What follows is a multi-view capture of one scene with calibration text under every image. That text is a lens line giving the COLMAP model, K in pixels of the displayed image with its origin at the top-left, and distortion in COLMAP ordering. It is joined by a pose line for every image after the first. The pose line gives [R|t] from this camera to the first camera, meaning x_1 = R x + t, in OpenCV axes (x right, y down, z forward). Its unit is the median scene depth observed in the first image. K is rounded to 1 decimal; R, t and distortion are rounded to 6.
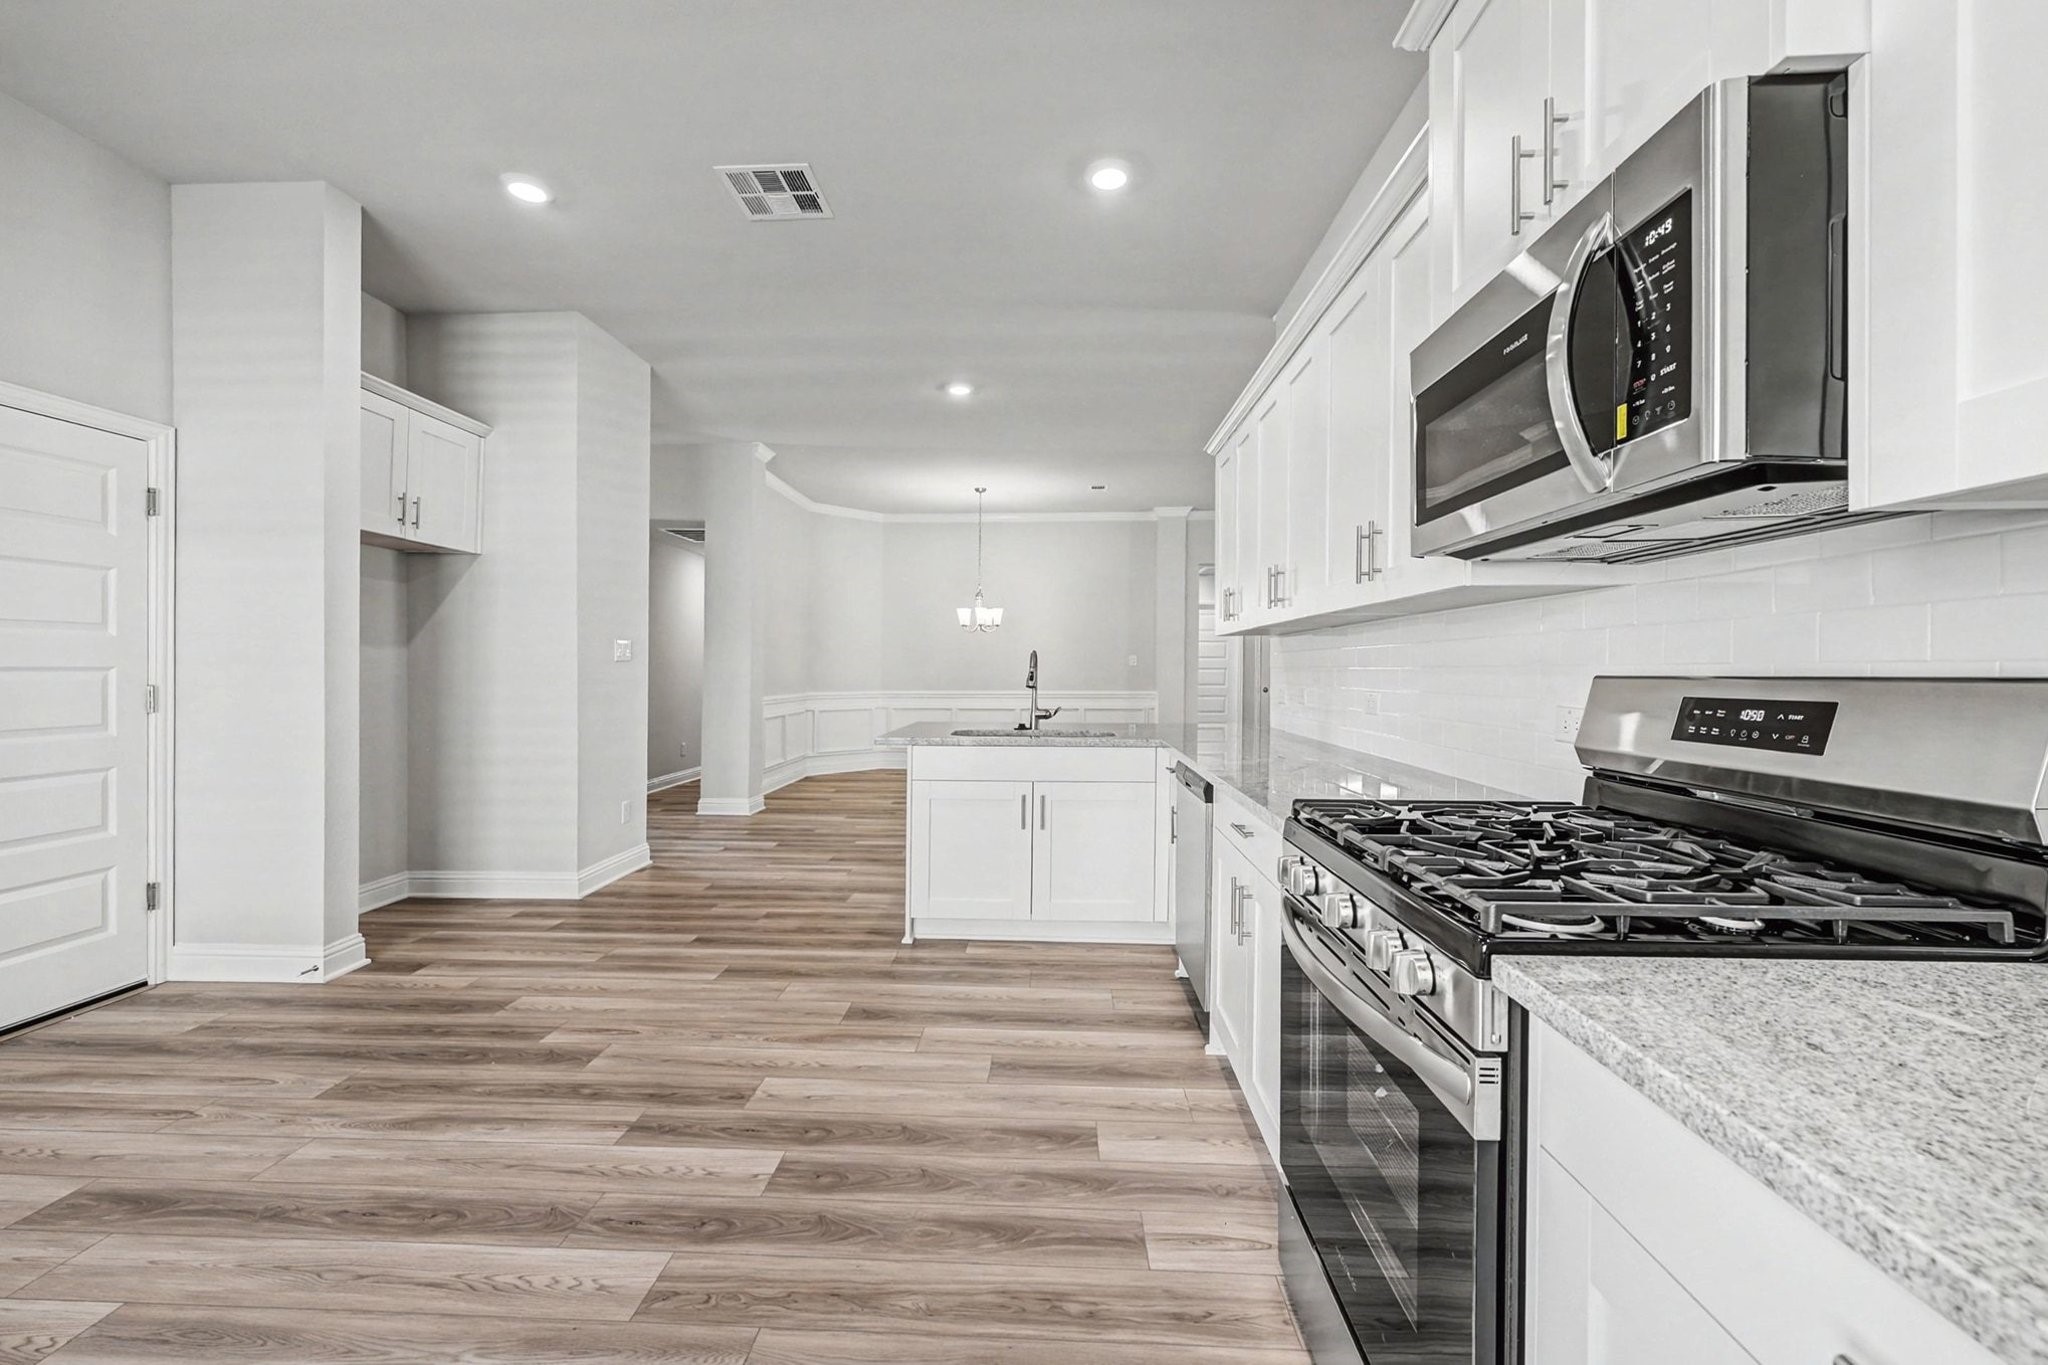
lens RADIAL K [[831.2, 0, 1008.3], [0, 831.2, 661.9], [0, 0, 1]] dist [-0.000913, -0.000308]
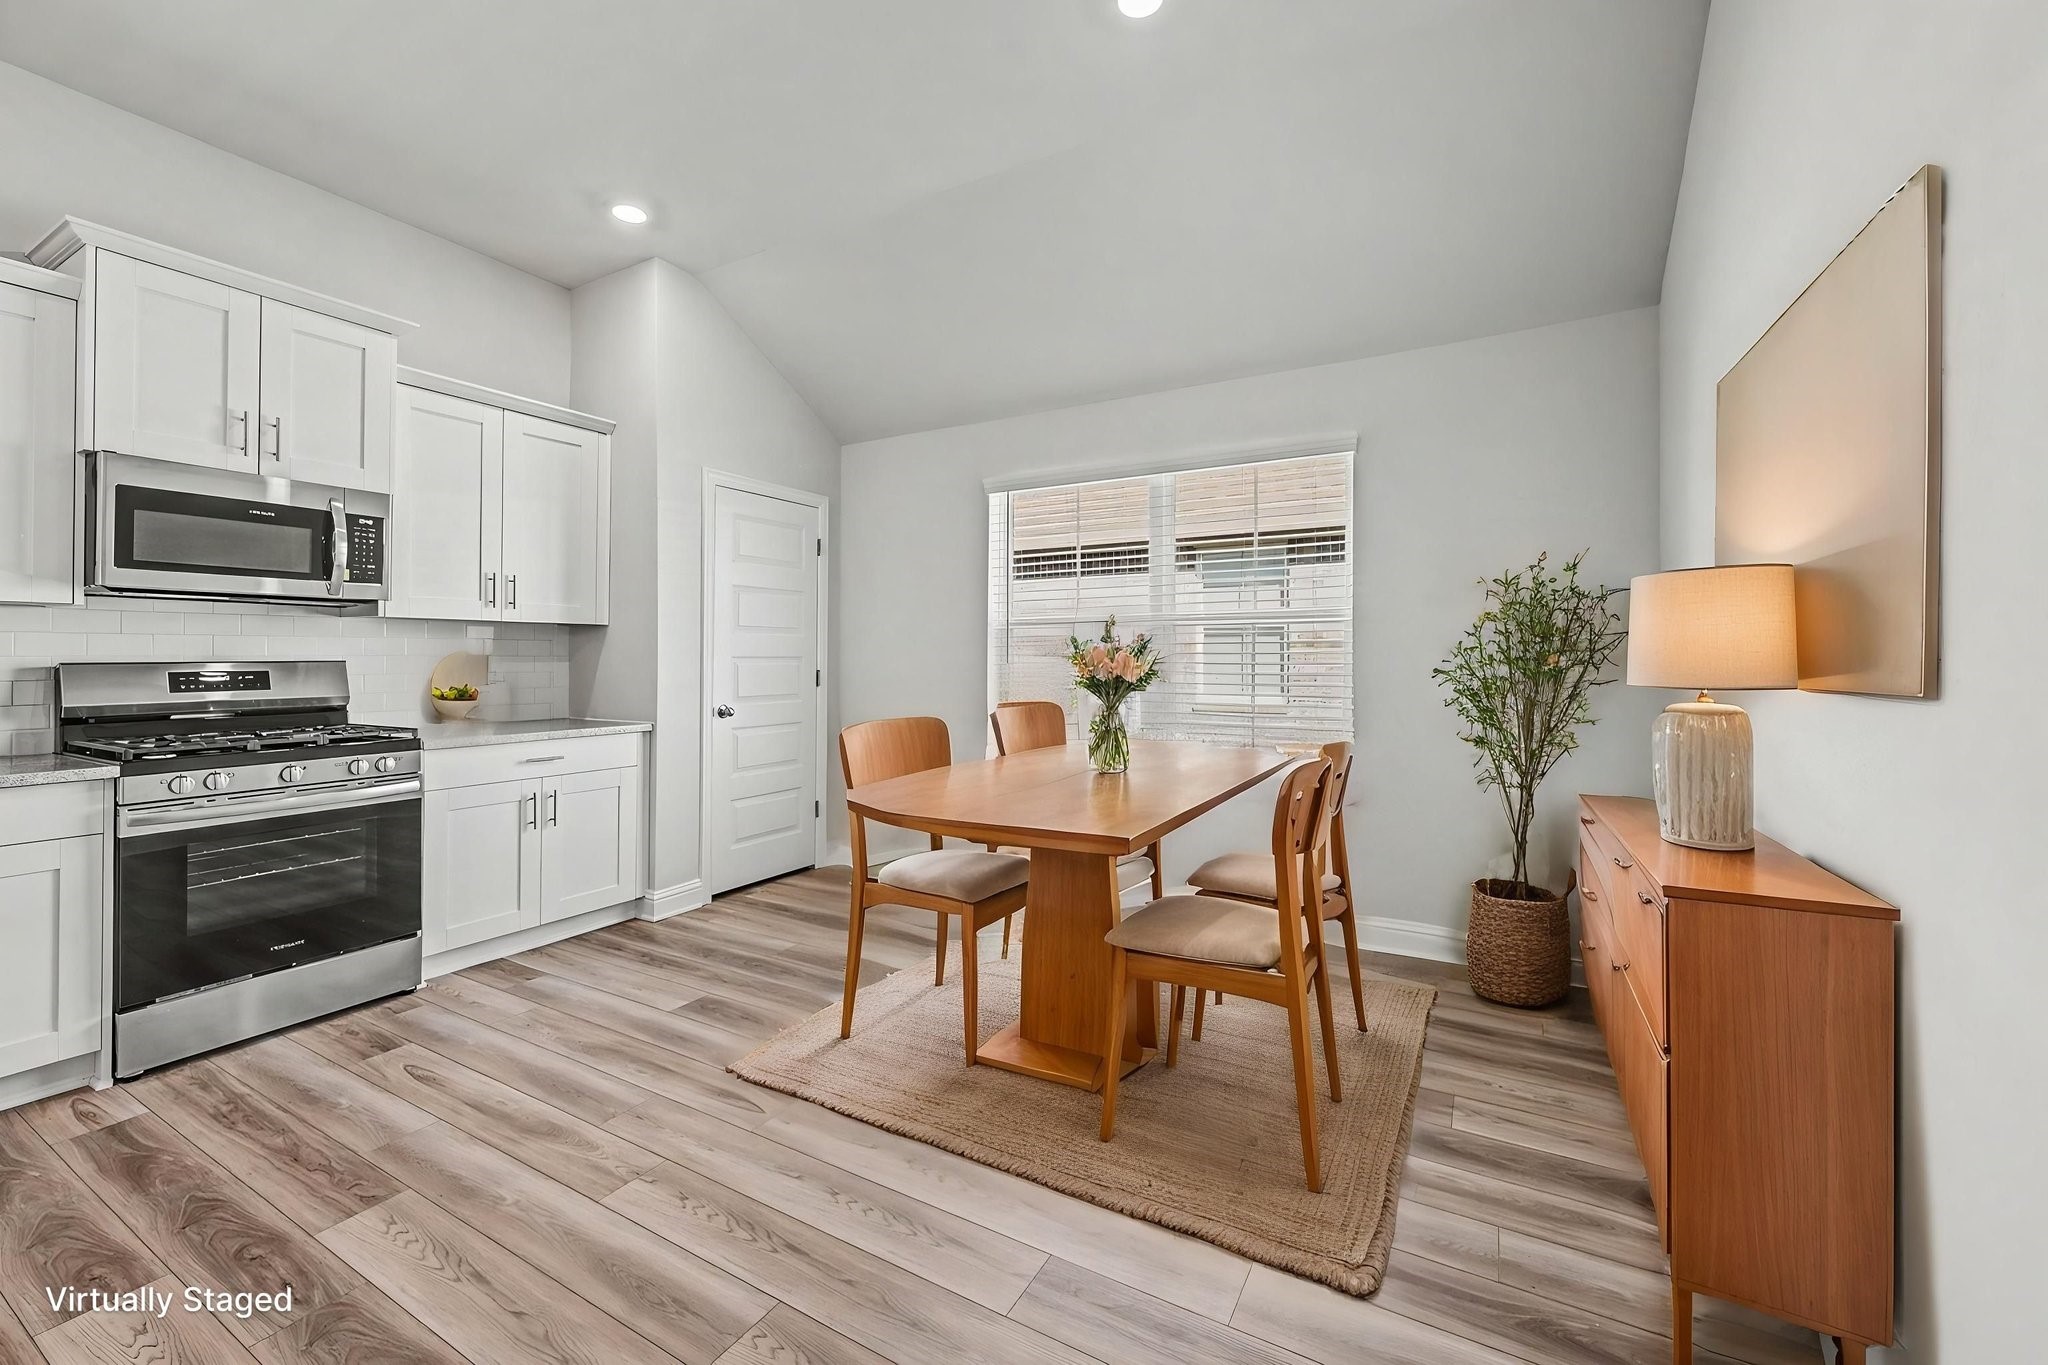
lens RADIAL K [[831.2, 0, 1008.3], [0, 831.2, 661.9], [0, 0, 1]] dist [-0.000913, -0.000308]
pose [[-0.885935, -0.004253, 0.463790, -1.791531], [-0.005214, 0.999986, -0.000789, 0.006946], [-0.463780, -0.003117, -0.885945, 1.664548]]
